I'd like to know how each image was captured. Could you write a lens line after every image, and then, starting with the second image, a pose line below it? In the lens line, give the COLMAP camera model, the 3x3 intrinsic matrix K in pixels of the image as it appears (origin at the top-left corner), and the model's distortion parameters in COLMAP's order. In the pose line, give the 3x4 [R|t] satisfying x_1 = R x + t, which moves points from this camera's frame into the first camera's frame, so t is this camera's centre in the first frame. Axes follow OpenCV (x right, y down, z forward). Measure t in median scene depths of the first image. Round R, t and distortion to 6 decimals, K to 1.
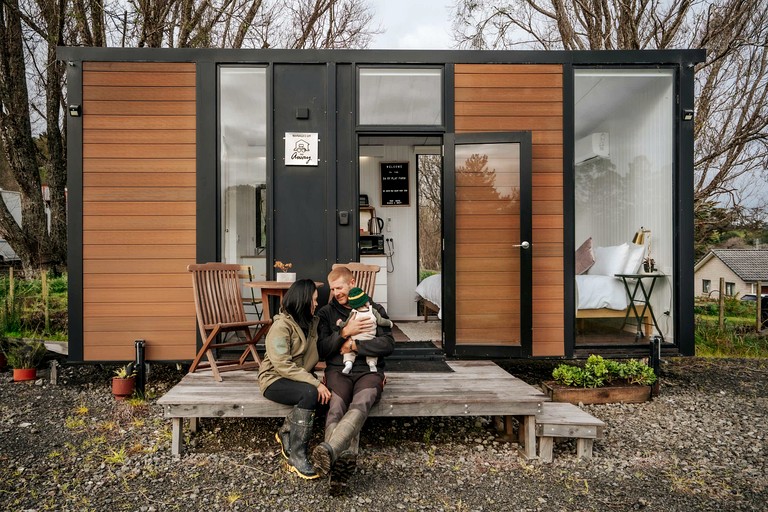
lens RADIAL K [[592.9, 0, 384.0], [0, 592.9, 256.0], [0, 0, 1]] dist [0.002473, 0.000748]
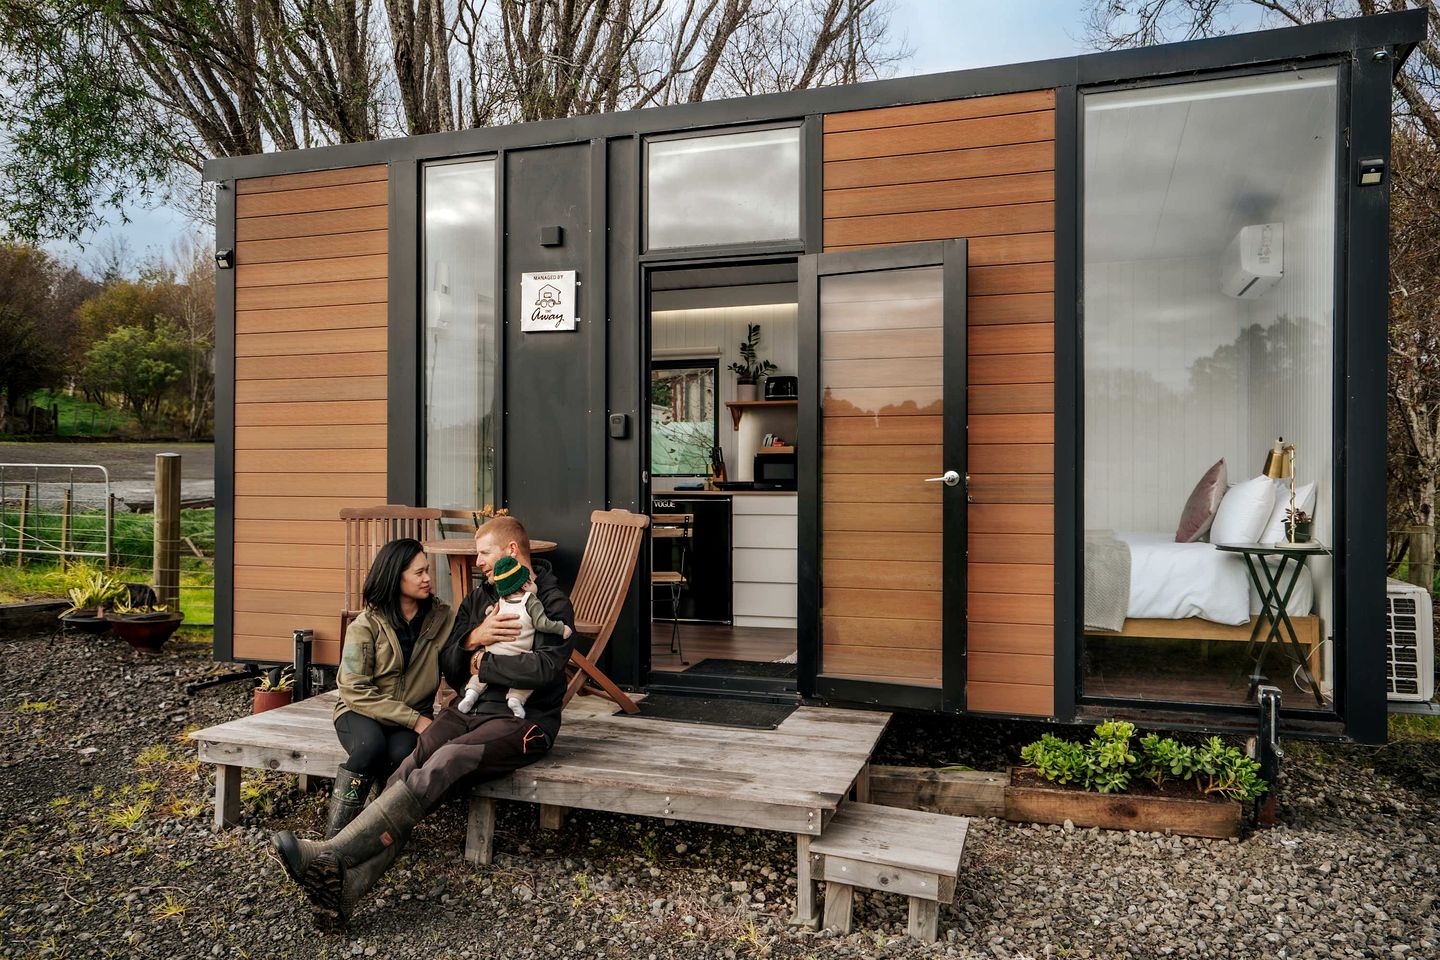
lens RADIAL K [[1096.4, 0, 696.7], [0, 1096.4, 488.0], [0, 0, 1]] dist [0.002745, 0.005548]
pose [[0.930127, 0.010750, -0.367080, 0.366538], [-0.009002, 0.999939, 0.006473, -0.014368], [0.367127, -0.002716, 0.930167, 0.099694]]
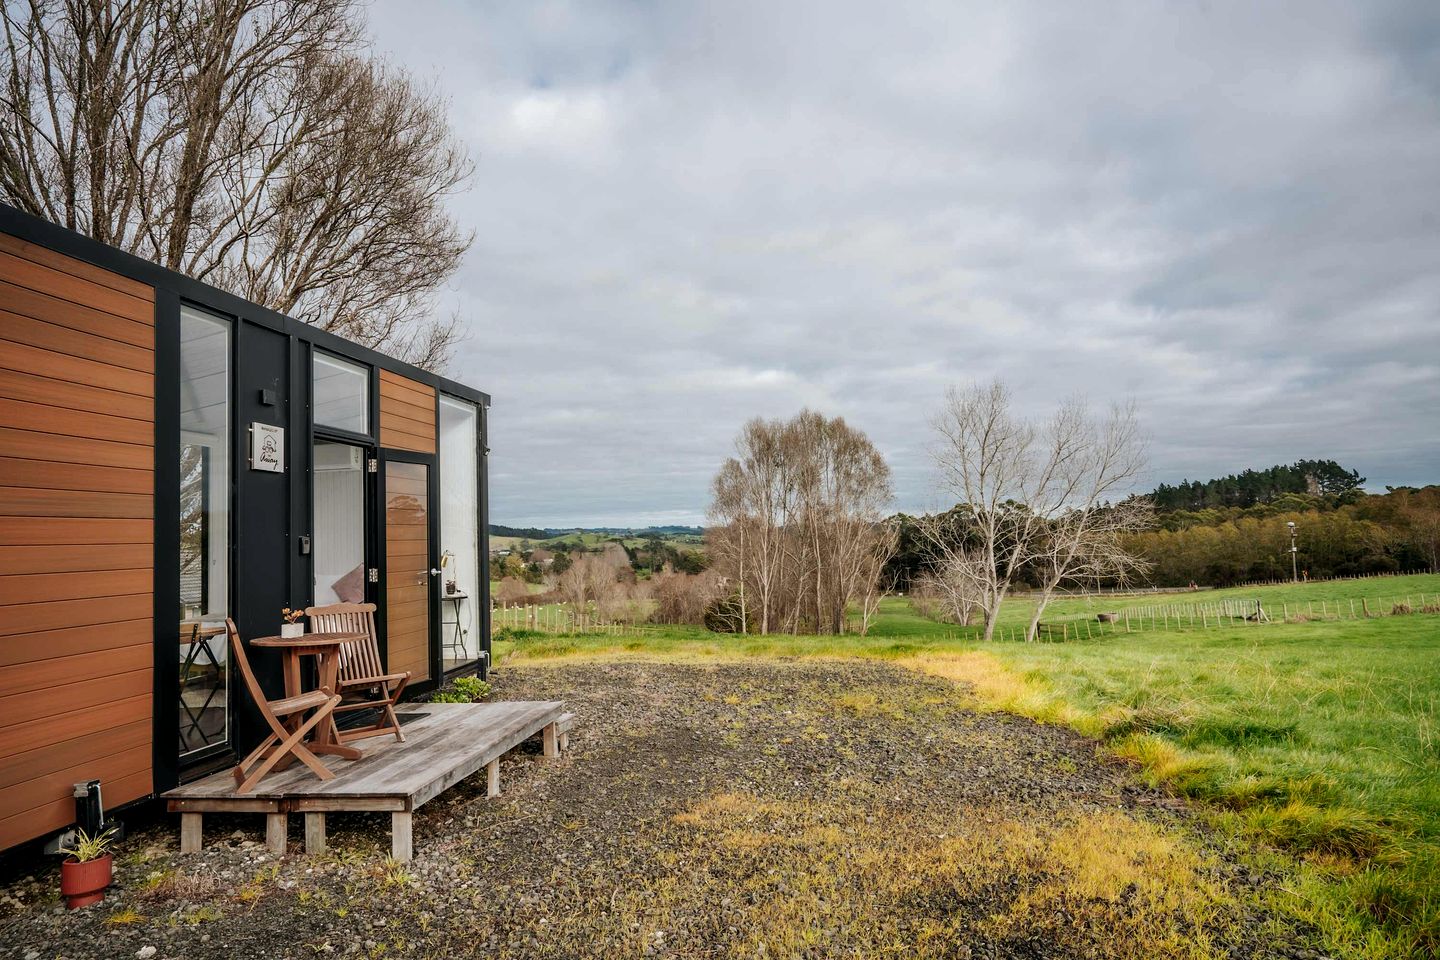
lens RADIAL K [[908.1, 0, 720.0], [0, 908.1, 480.0], [0, 0, 1]] dist [0.028865, -0.000487]
pose [[0.155292, 0.059638, 0.986067, -1.132774], [0.042143, 0.996867, -0.066928, -0.046188], [-0.986969, 0.051949, 0.152292, 0.300776]]
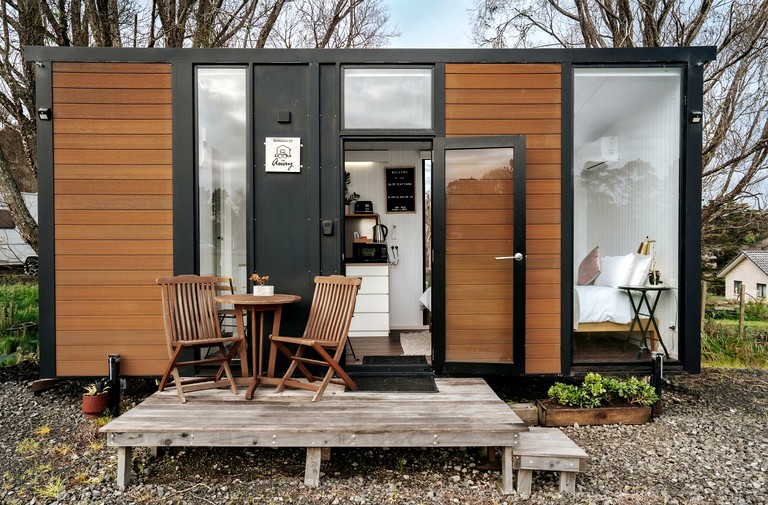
lens RADIAL K [[570.9, 0, 411.4], [0, 570.9, 267.5], [0, 0, 1]] dist [0.003901, 0.008492]
pose [[0.999741, 0.002940, -0.022552, 0.087698], [-0.002495, 0.999802, 0.019719, -0.018497], [0.022605, -0.019657, 0.999551, 0.087658]]
